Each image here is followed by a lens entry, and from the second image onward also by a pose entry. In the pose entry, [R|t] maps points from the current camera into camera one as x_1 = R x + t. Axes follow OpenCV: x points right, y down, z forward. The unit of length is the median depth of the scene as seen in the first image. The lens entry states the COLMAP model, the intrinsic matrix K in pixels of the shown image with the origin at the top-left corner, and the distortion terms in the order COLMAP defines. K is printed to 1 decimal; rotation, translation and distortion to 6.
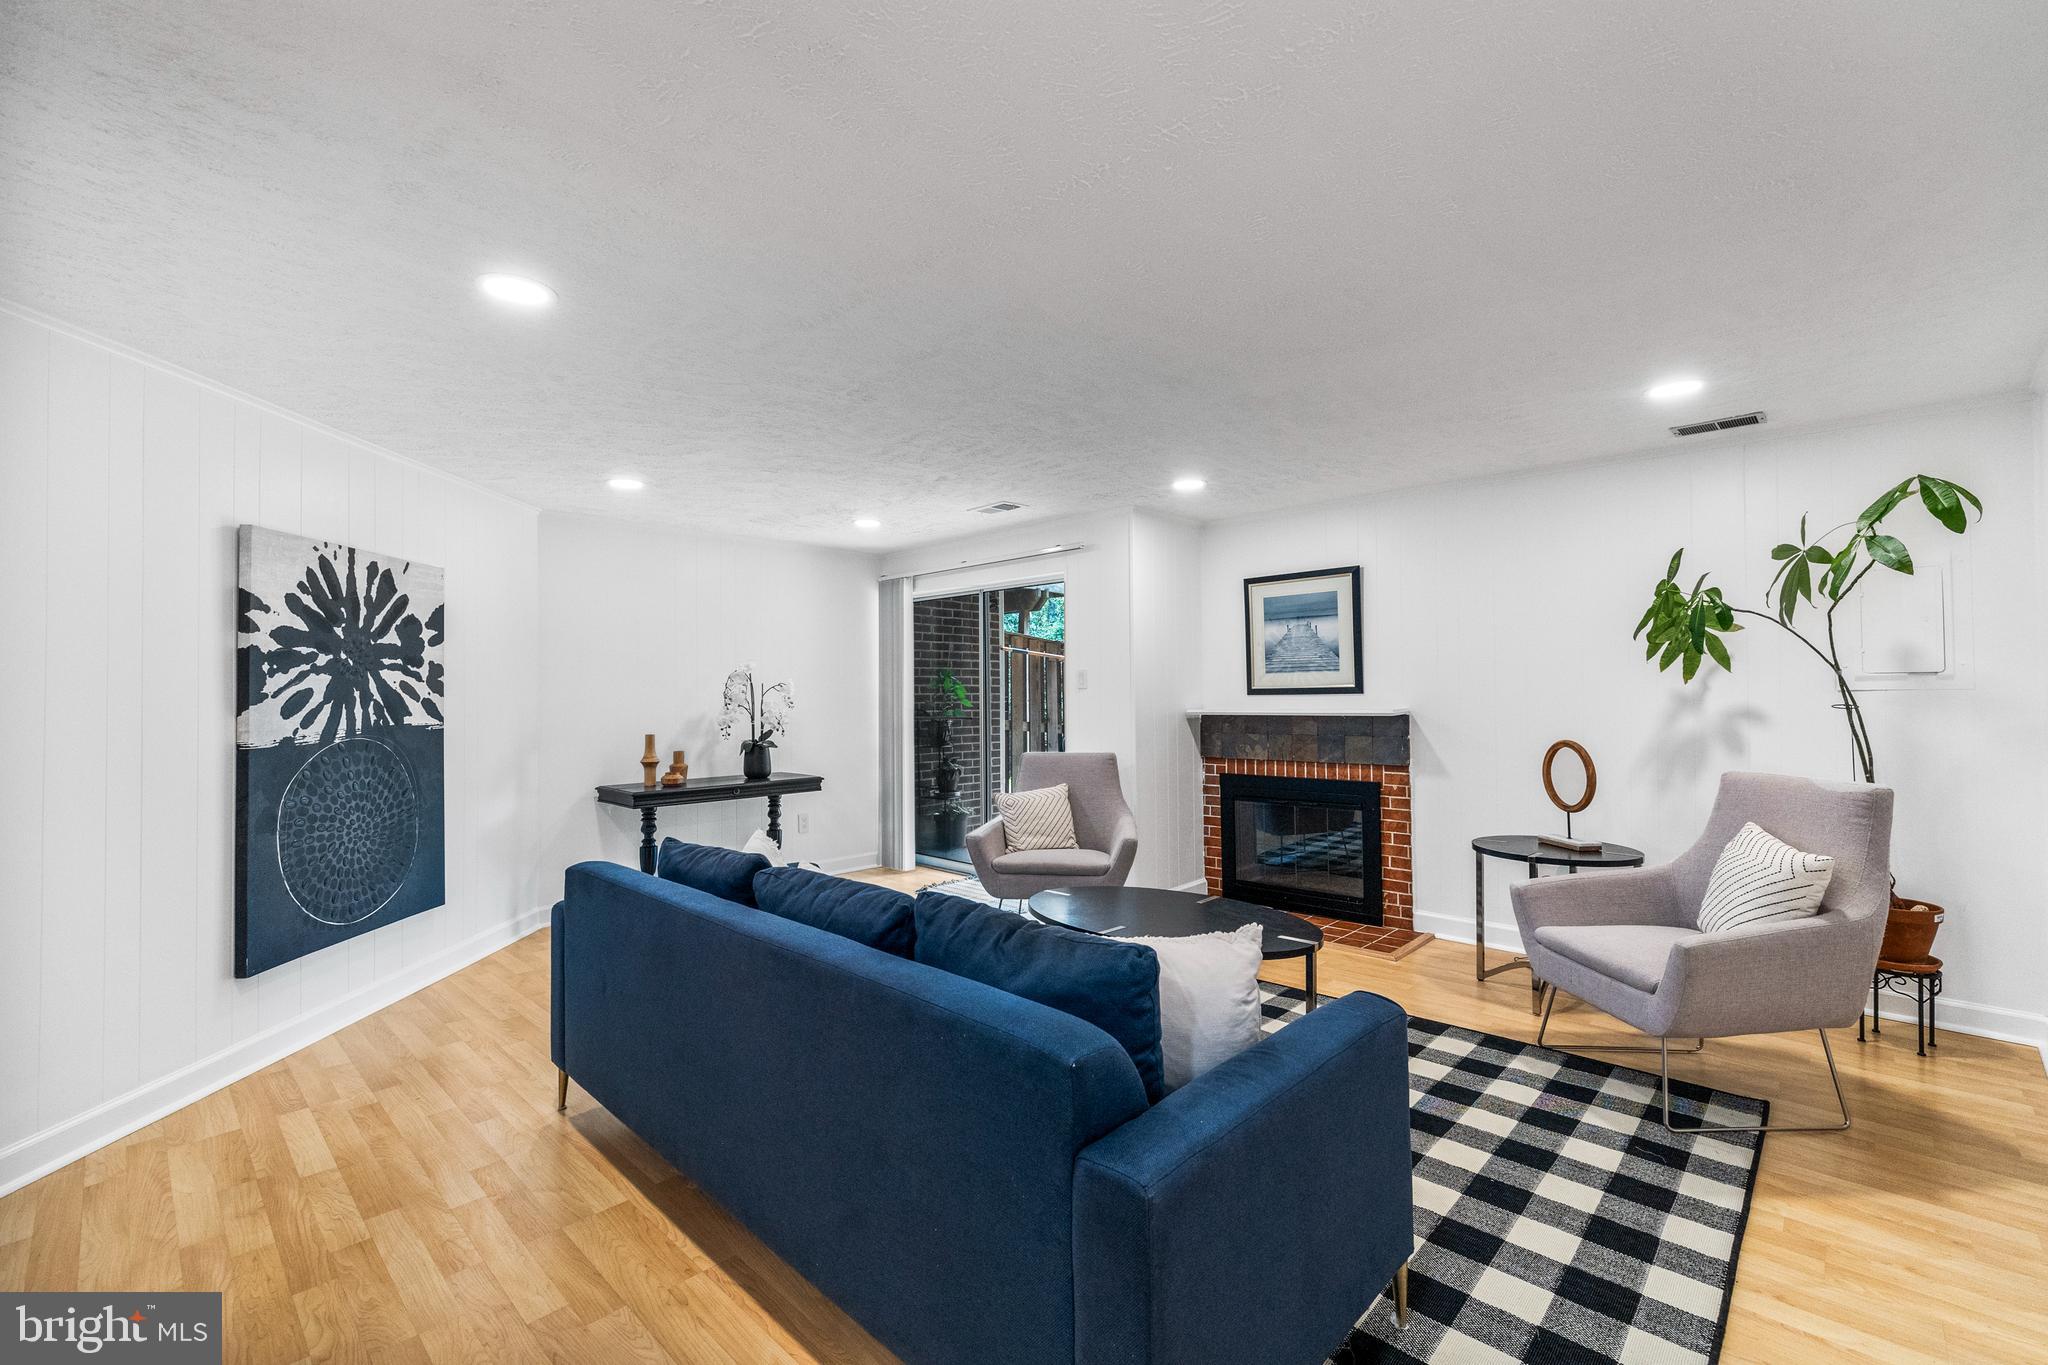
lens RADIAL K [[867.4, 0, 1019.9], [0, 867.4, 691.2], [0, 0, 1]] dist [-0.000522, 0.000176]
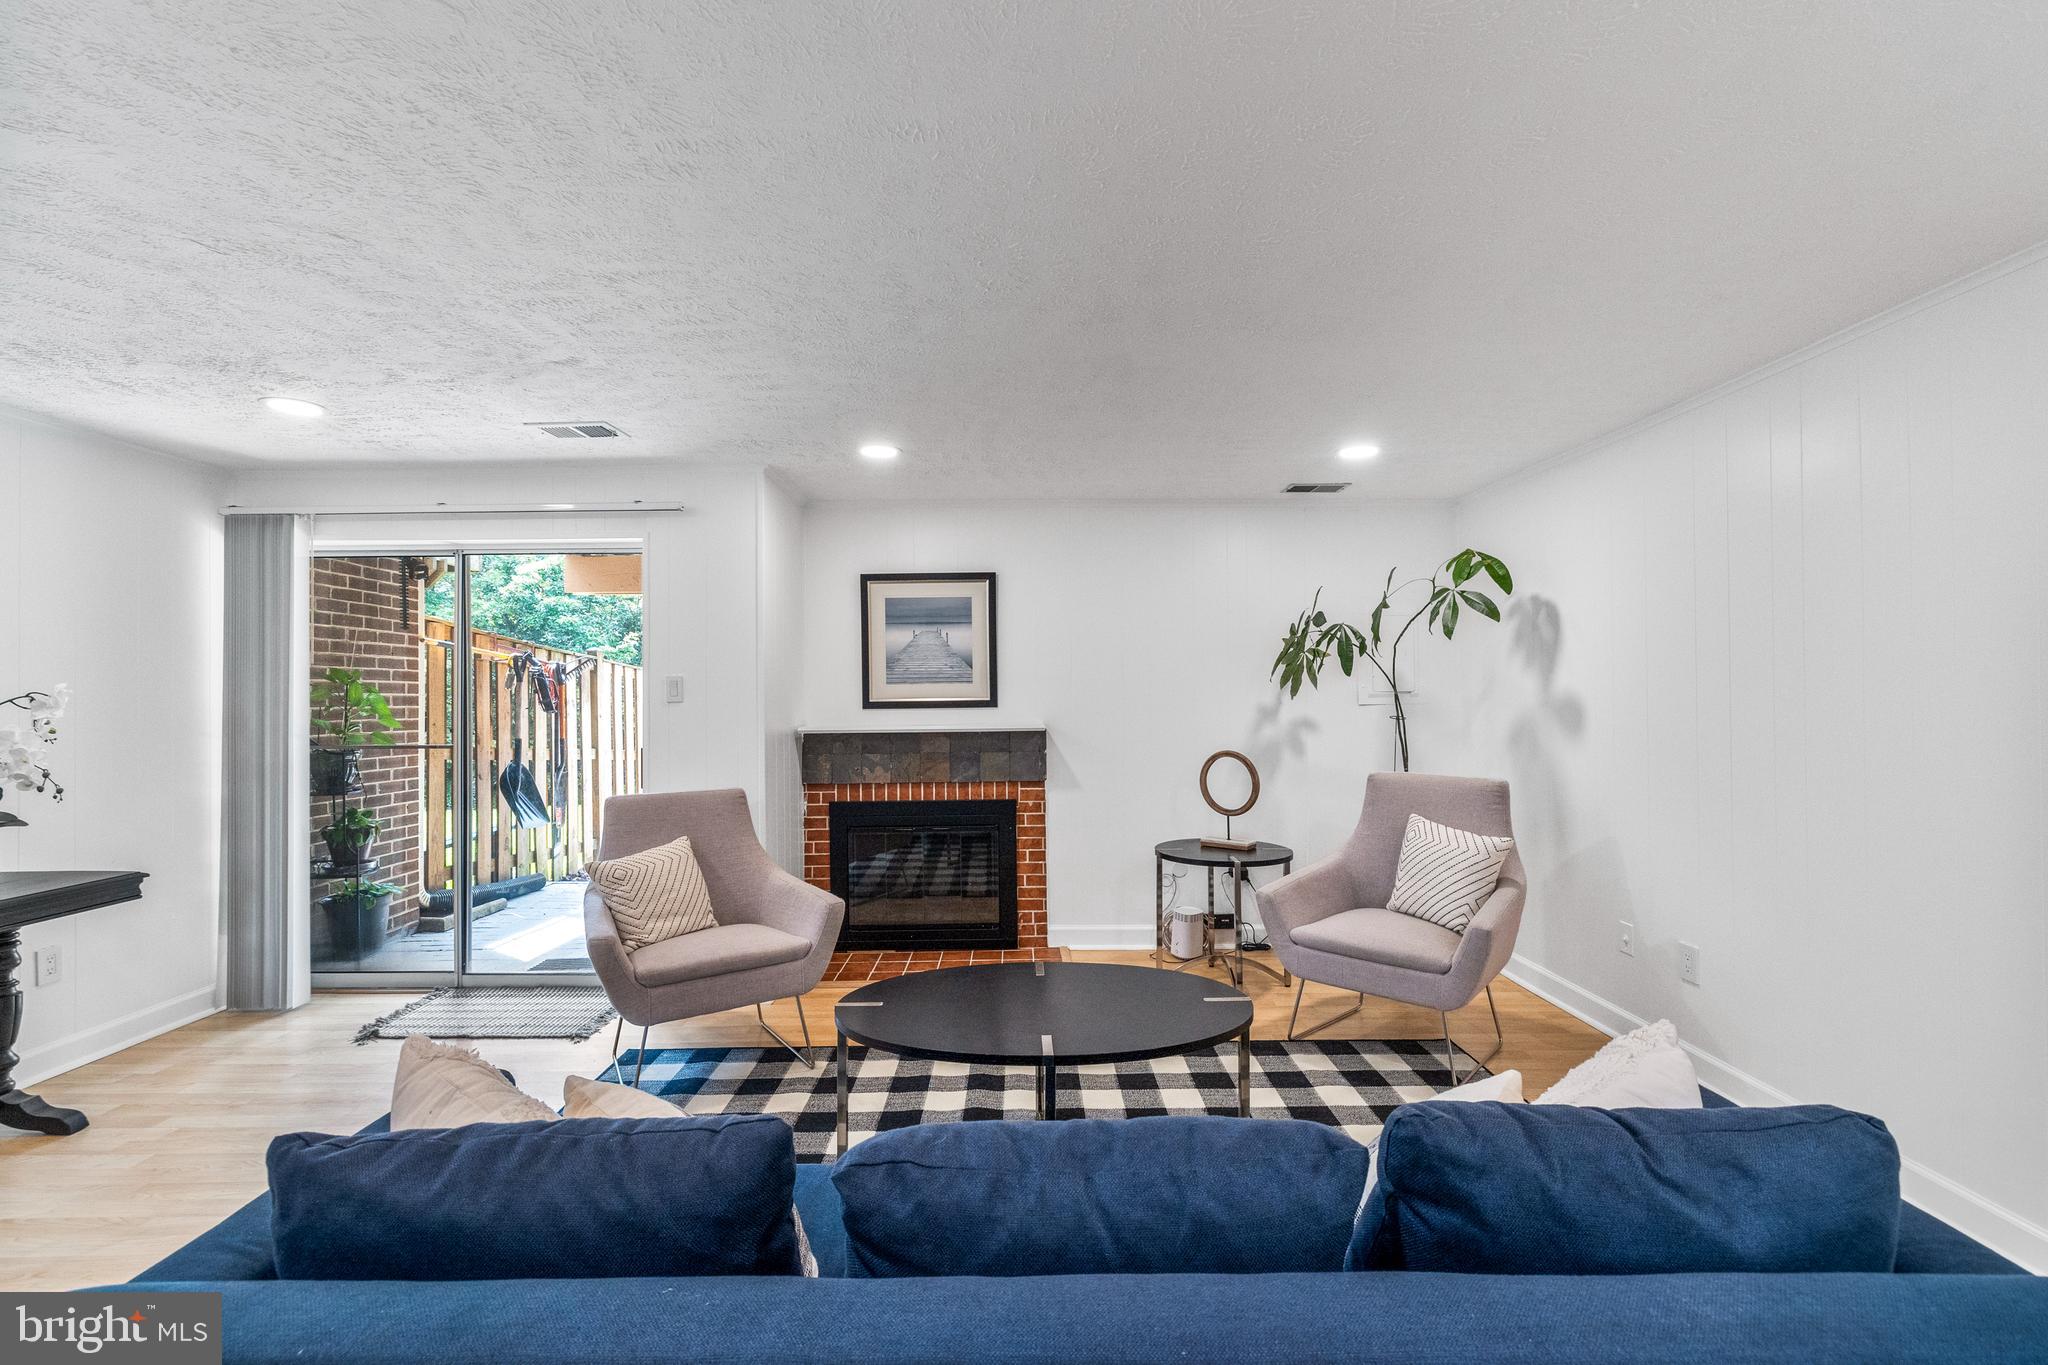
lens RADIAL K [[867.4, 0, 1019.9], [0, 867.4, 691.2], [0, 0, 1]] dist [-0.000522, 0.000176]
pose [[0.718458, 0.005945, 0.695545, -0.302986], [-0.001614, 0.999975, -0.006879, -0.010191], [-0.695569, 0.003820, 0.718449, 0.363261]]
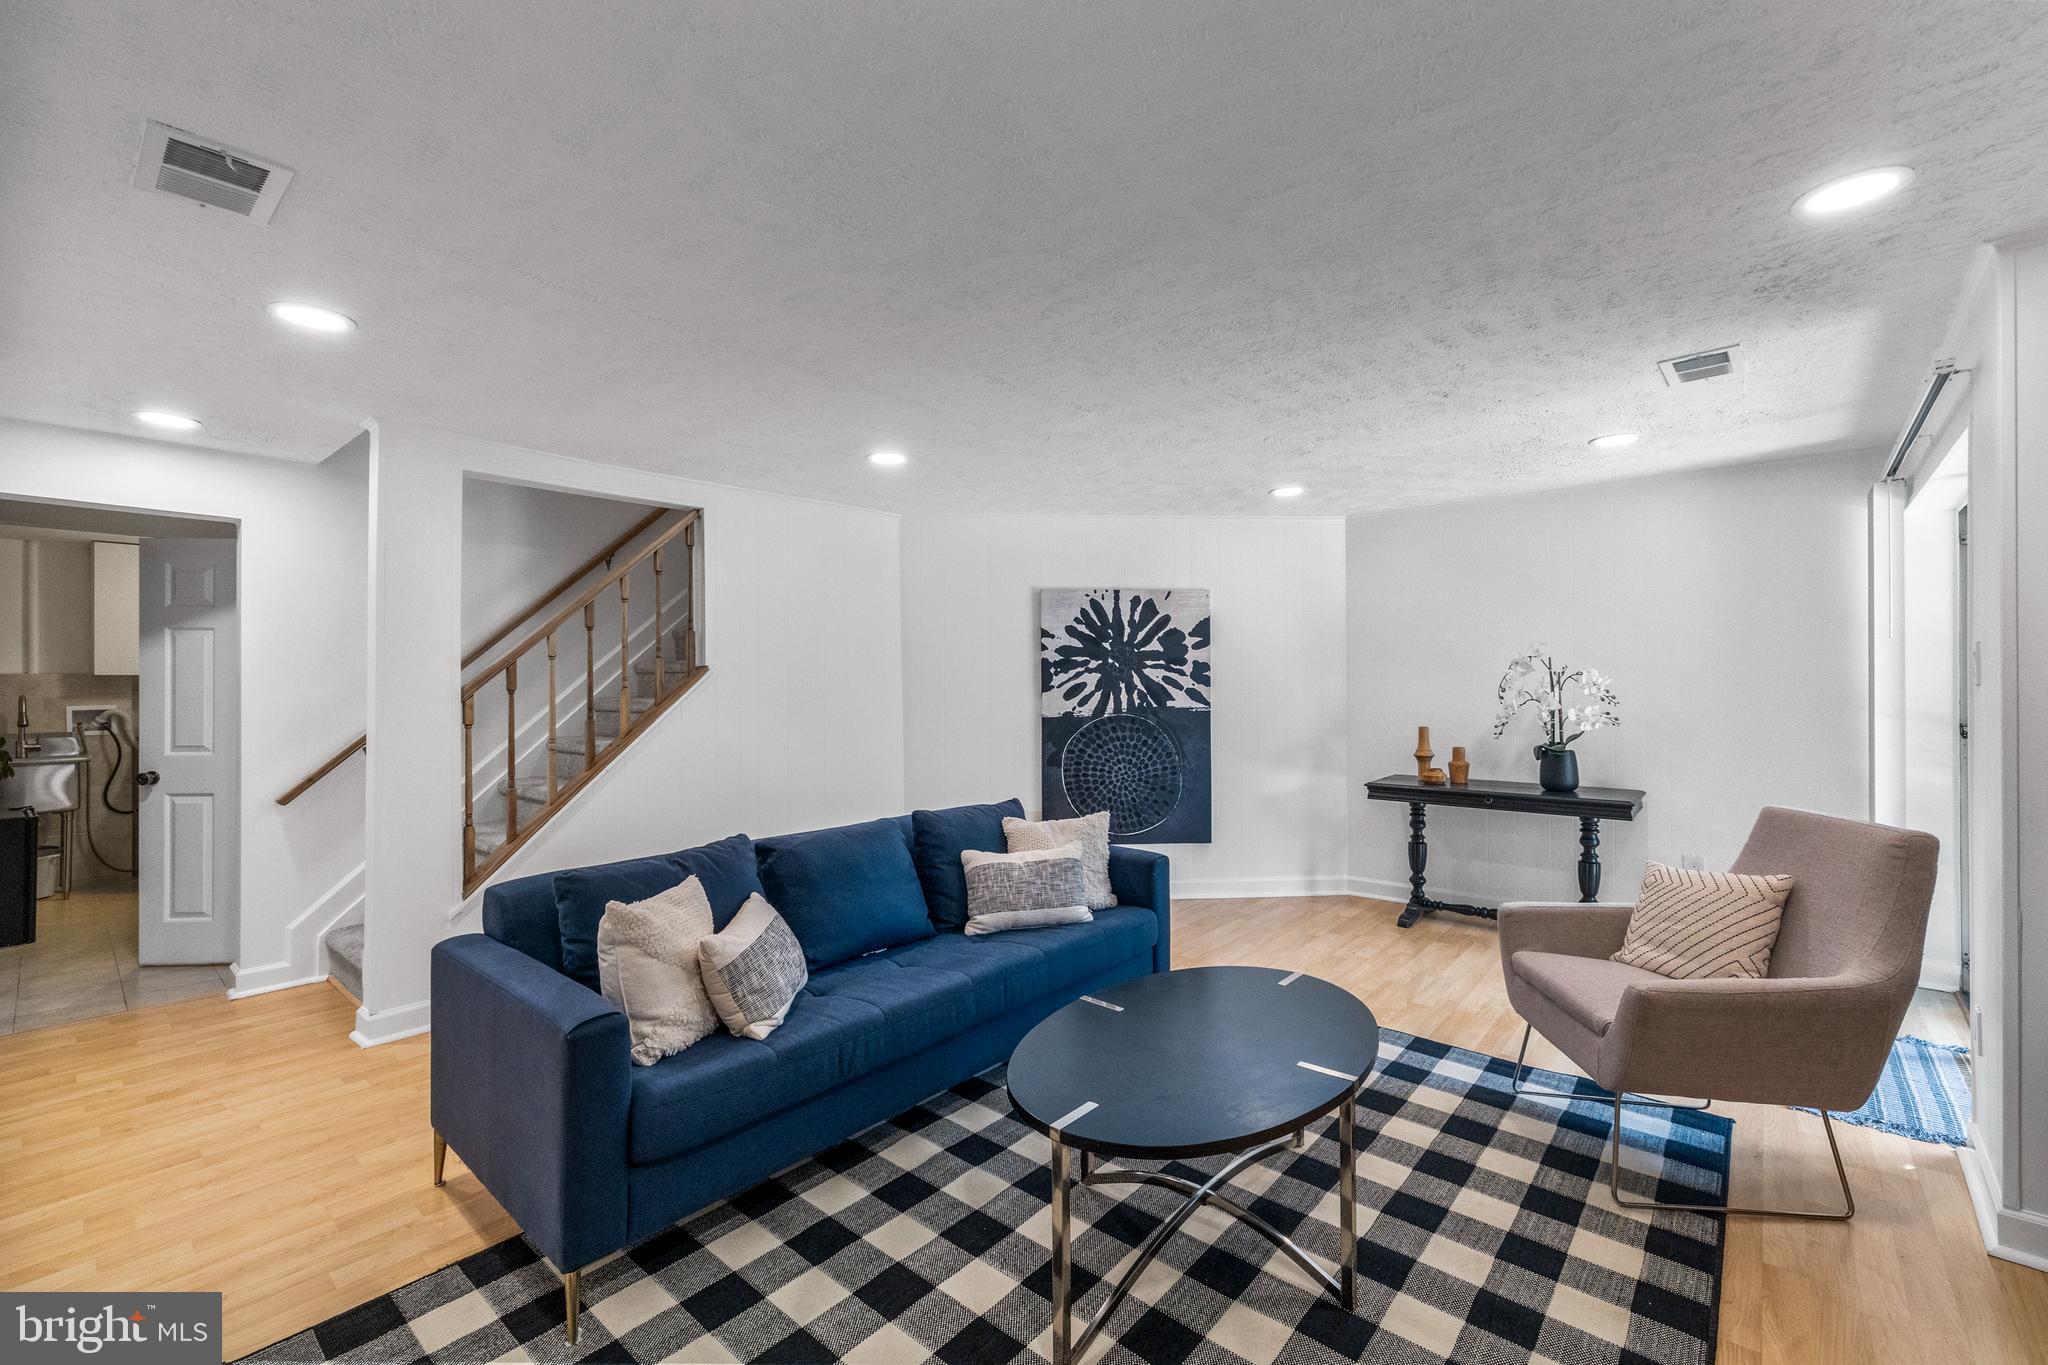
lens RADIAL K [[867.0, 0, 1019.8], [0, 867.0, 677.1], [0, 0, 1]] dist [-0.002877, -0.000190]
pose [[0.047222, 0.004609, -0.998874, 0.647856], [0.008803, 0.999949, 0.005030, -0.017830], [0.998846, -0.009031, 0.047179, 0.653003]]
